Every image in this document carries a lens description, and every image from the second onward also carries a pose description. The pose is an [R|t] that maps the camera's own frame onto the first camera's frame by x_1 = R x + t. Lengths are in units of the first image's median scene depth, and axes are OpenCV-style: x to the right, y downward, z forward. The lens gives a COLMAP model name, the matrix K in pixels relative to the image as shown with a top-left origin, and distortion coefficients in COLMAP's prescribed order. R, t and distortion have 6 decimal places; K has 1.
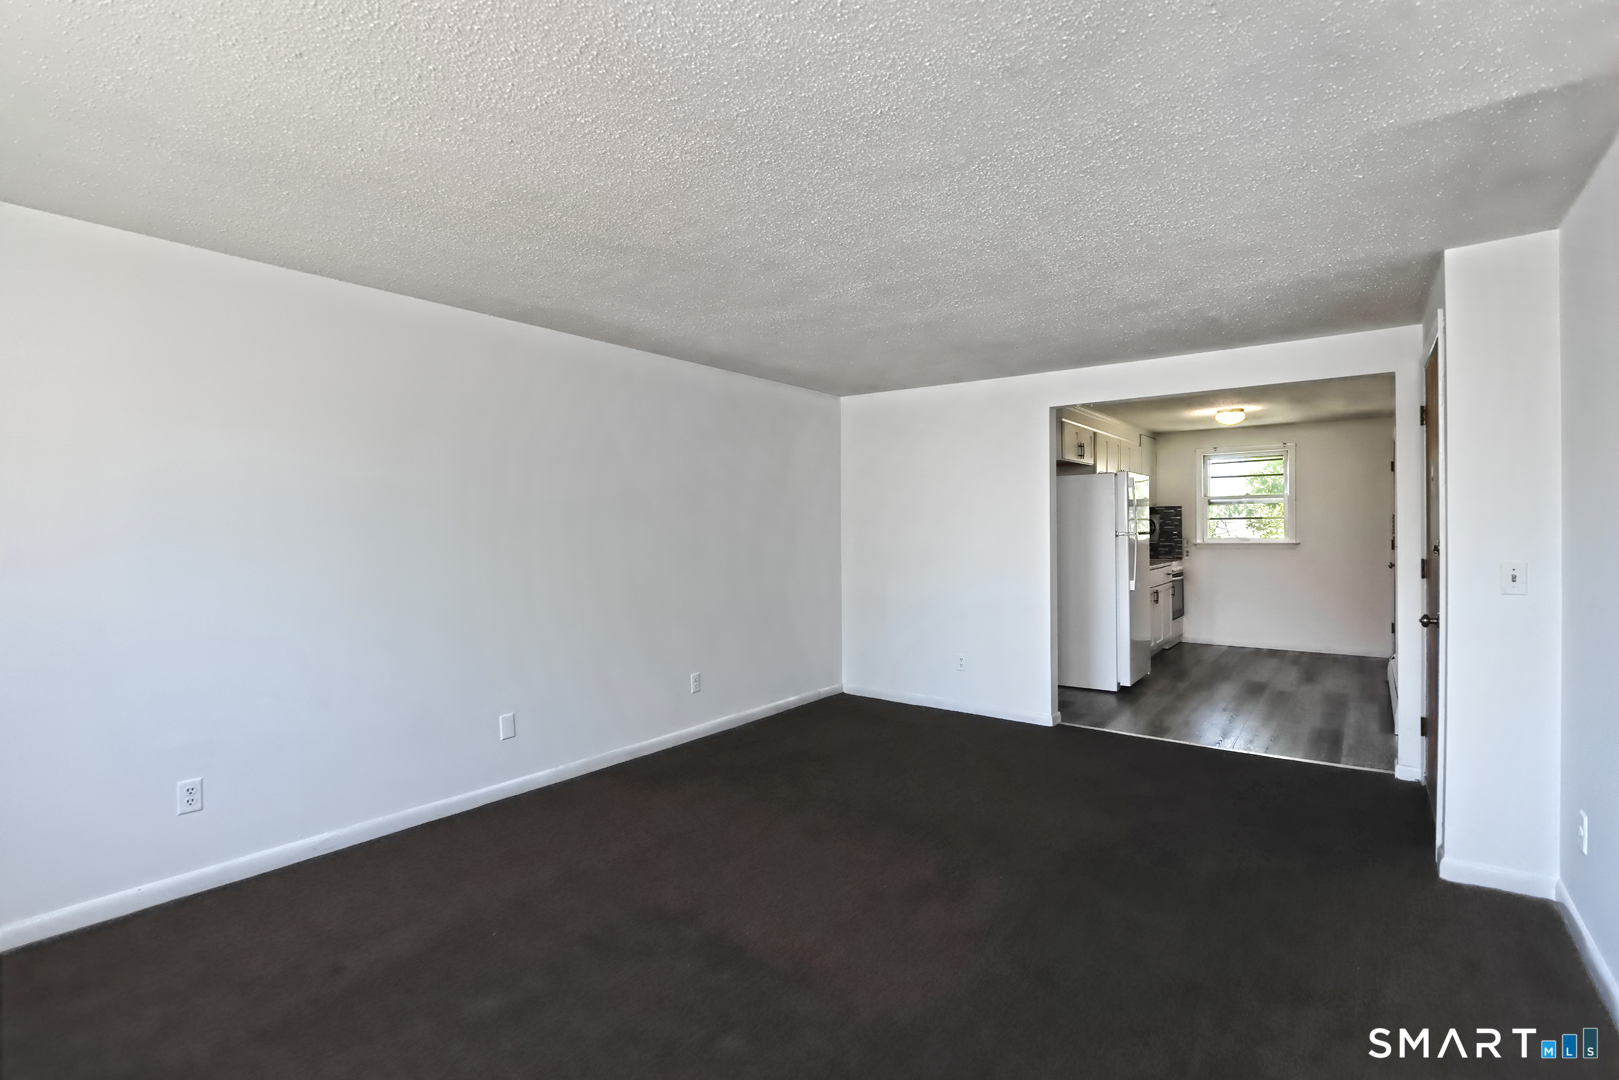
lens RADIAL K [[745.2, 0, 813.0], [0, 745.2, 520.1], [0, 0, 1]] dist [-0.016175, 0.000503]
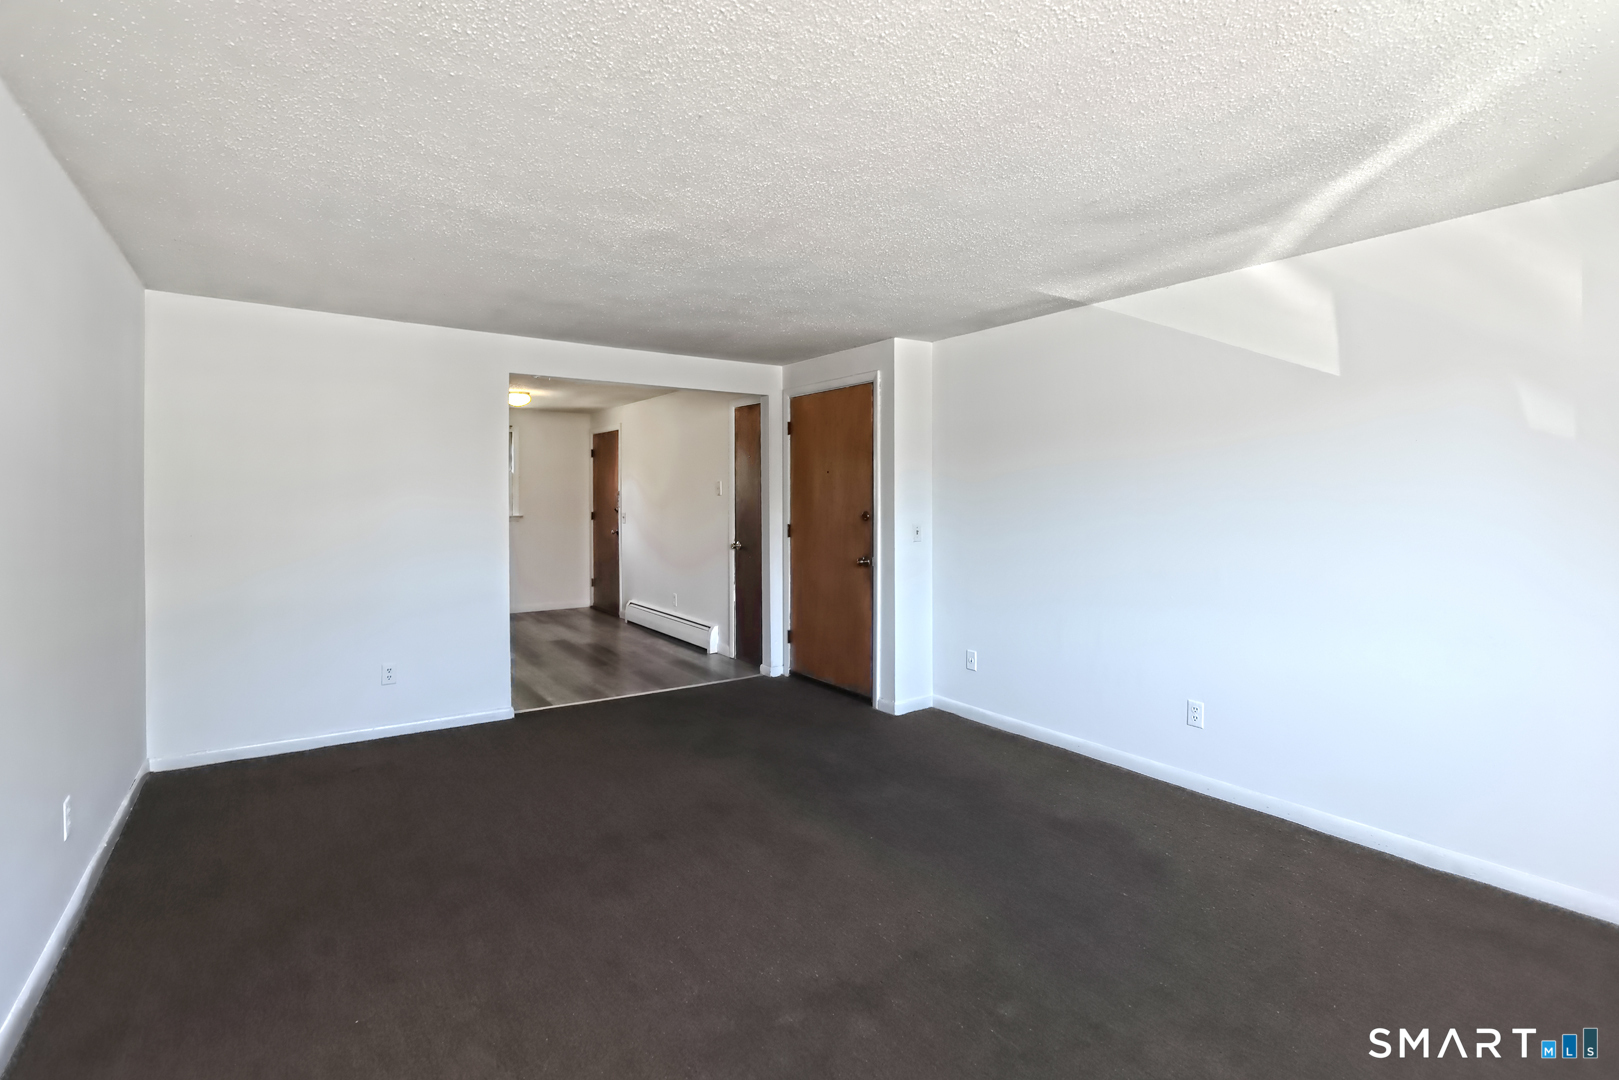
lens RADIAL K [[756.9, 0, 803.5], [0, 756.9, 491.1], [0, 0, 1]] dist [-0.000489, 0.000203]
pose [[0.322239, 0.012560, 0.946575, -0.387331], [-0.011249, 0.999892, -0.009437, -0.000028], [-0.946591, -0.007607, 0.322346, 0.300435]]
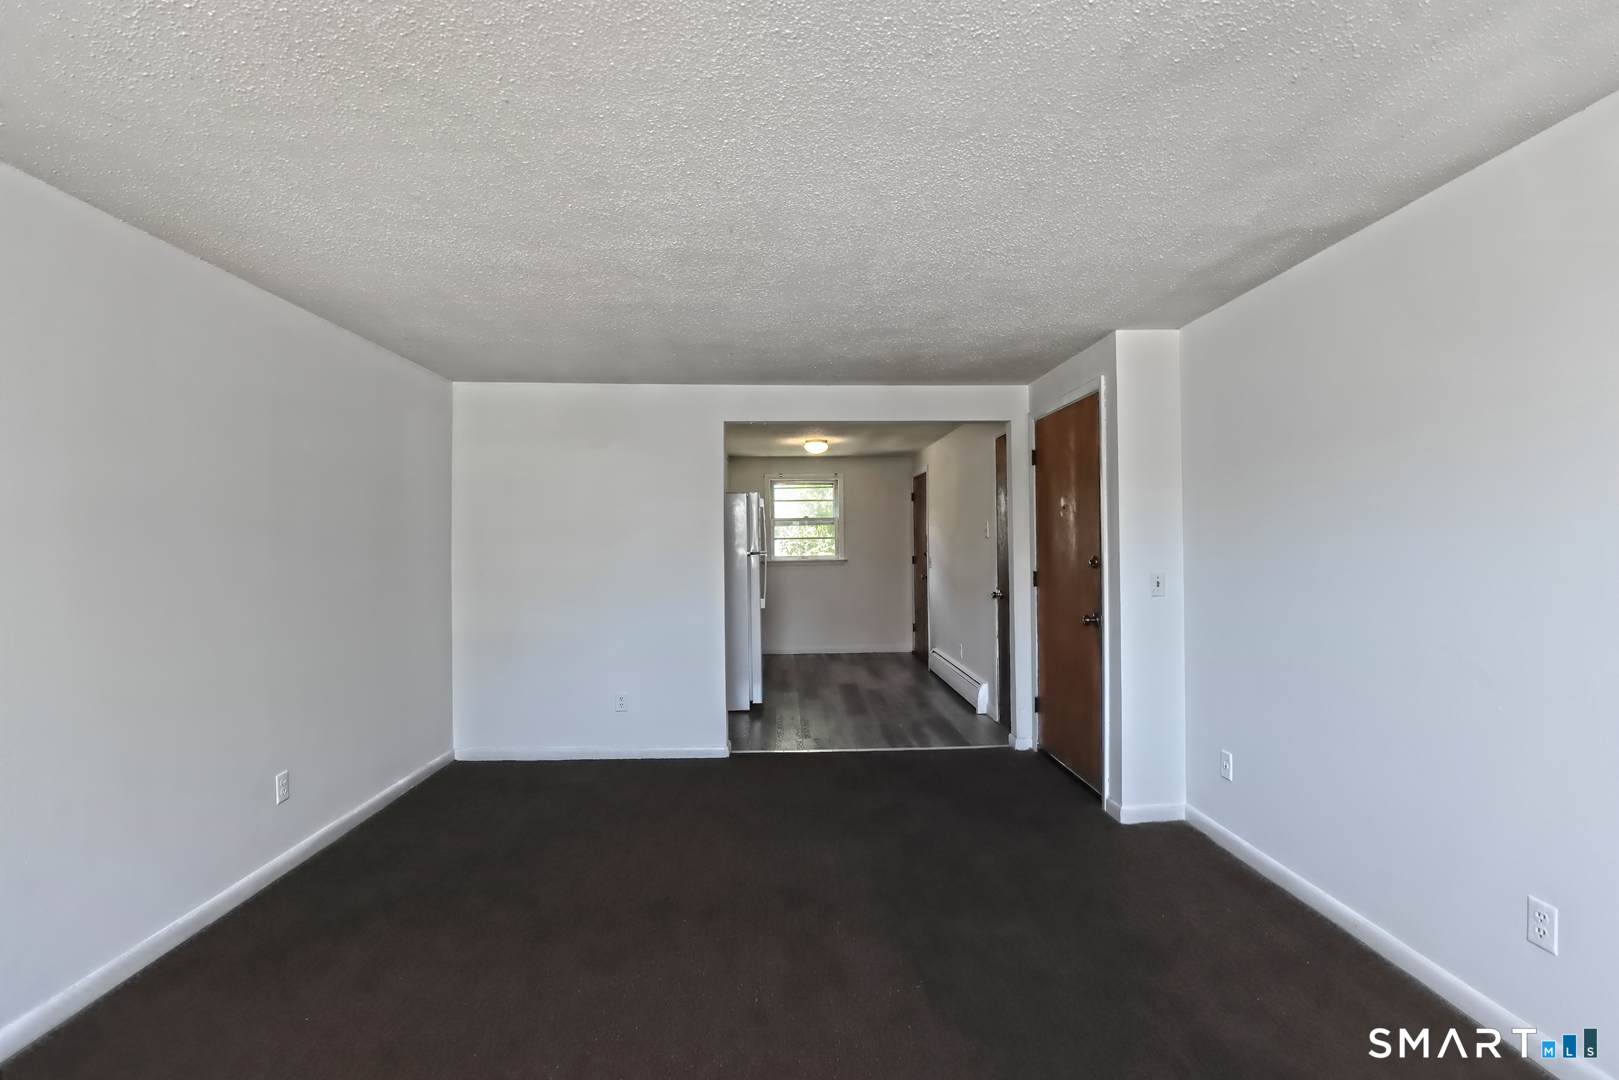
lens RADIAL K [[749.4, 0, 822.4], [0, 749.4, 527.6], [0, 0, 1]] dist [-0.017801, 0.000448]
pose [[0.767367, 0.012052, 0.641094, -0.171225], [-0.002096, 0.999865, -0.016287, -0.000052], [-0.641204, 0.011155, 0.767289, 0.156248]]
